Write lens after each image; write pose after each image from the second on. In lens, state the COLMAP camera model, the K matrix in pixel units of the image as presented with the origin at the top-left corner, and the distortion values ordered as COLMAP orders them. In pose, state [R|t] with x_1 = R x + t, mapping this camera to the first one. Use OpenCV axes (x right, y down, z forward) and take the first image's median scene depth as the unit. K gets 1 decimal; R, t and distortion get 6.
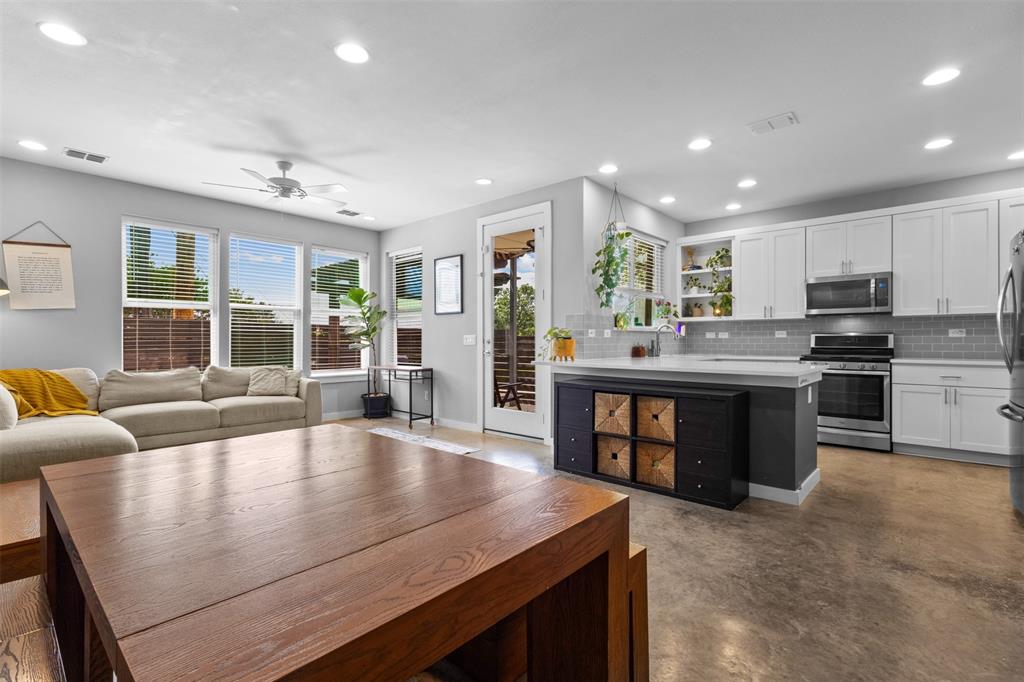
lens RADIAL K [[474.5, 0, 510.4], [0, 474.5, 340.7], [0, 0, 1]] dist [0.001699, 0.001966]
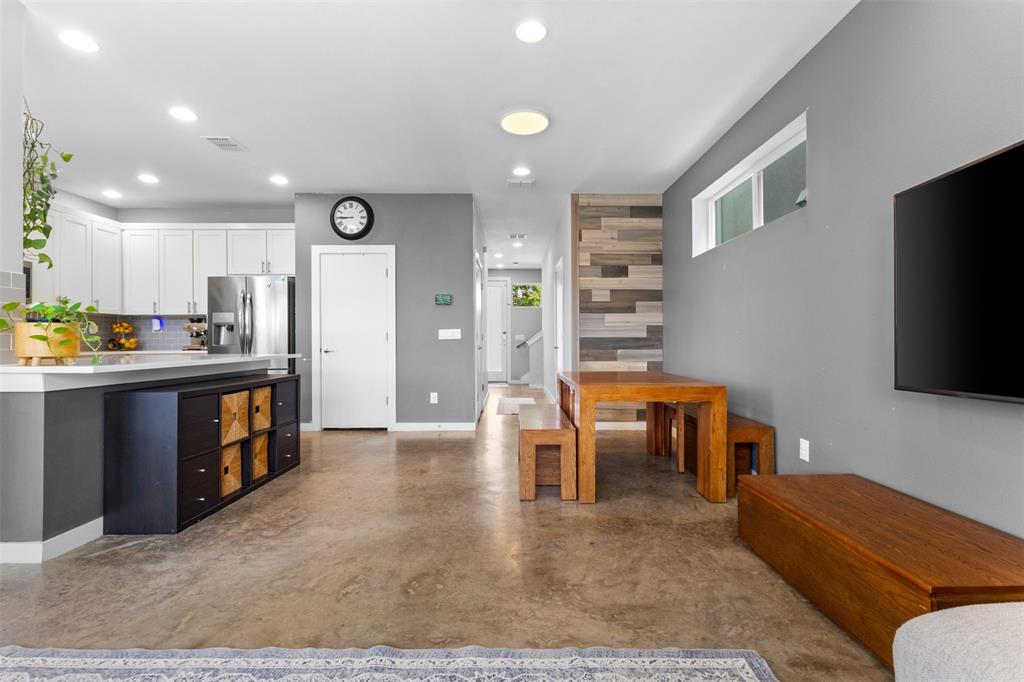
lens RADIAL K [[474.5, 0, 521.2], [0, 474.5, 341.2], [0, 0, 1]] dist [0.001699, 0.001966]
pose [[-0.681924, 0.001829, 0.731421, -0.545030], [0.003597, 0.999993, 0.000852, 0.015483], [-0.731414, 0.003212, -0.681926, 0.895609]]
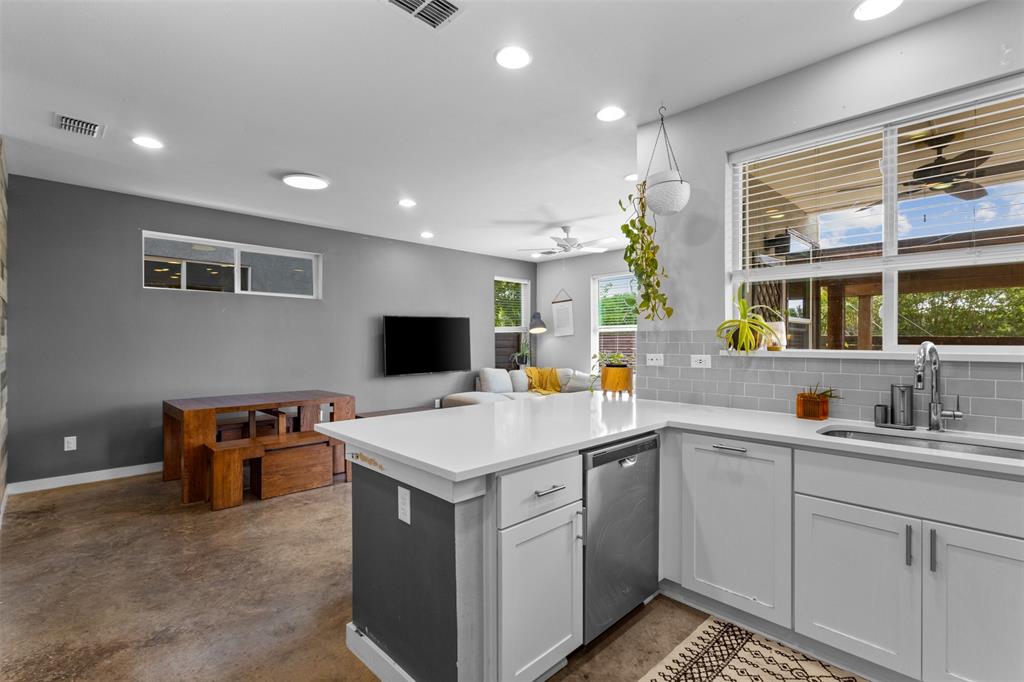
lens RADIAL K [[474.5, 0, 510.0], [0, 474.5, 343.6], [0, 0, 1]] dist [0.001699, 0.001966]
pose [[-0.067175, 0.004439, -0.997731, 0.789189], [-0.001432, 0.999989, 0.004546, -0.038535], [0.997740, 0.001734, -0.067168, 0.811479]]
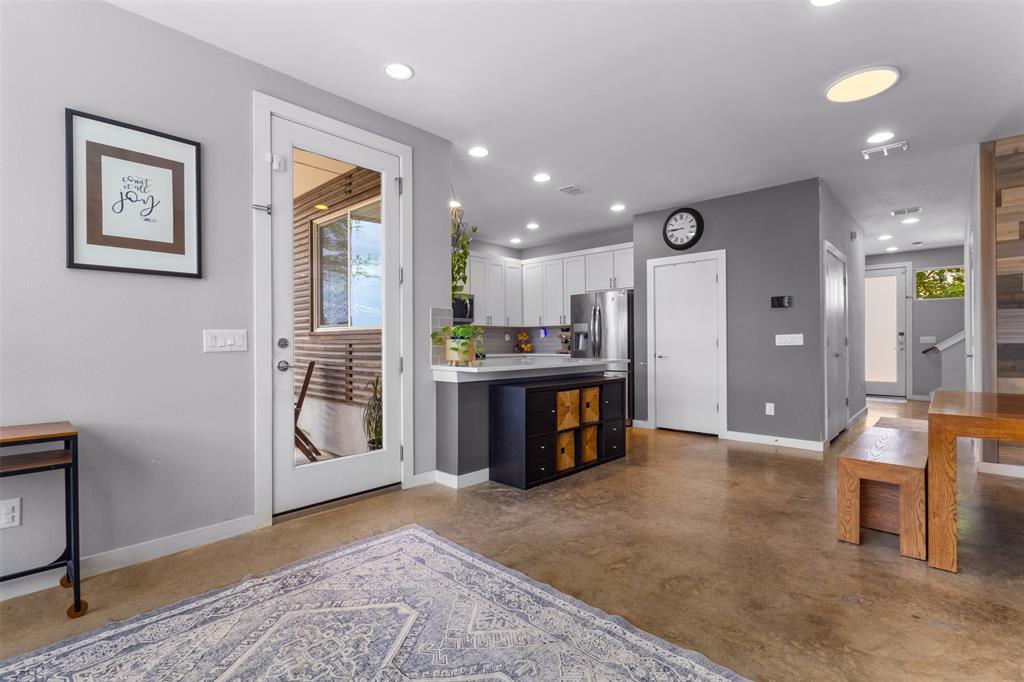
lens RADIAL K [[474.5, 0, 512.5], [0, 474.5, 342.2], [0, 0, 1]] dist [0.001699, 0.001966]
pose [[0.015255, 0.002280, 0.999881, -0.622831], [0.005602, 0.999982, -0.002365, 0.003637], [-0.999868, 0.005637, 0.015242, 0.826445]]
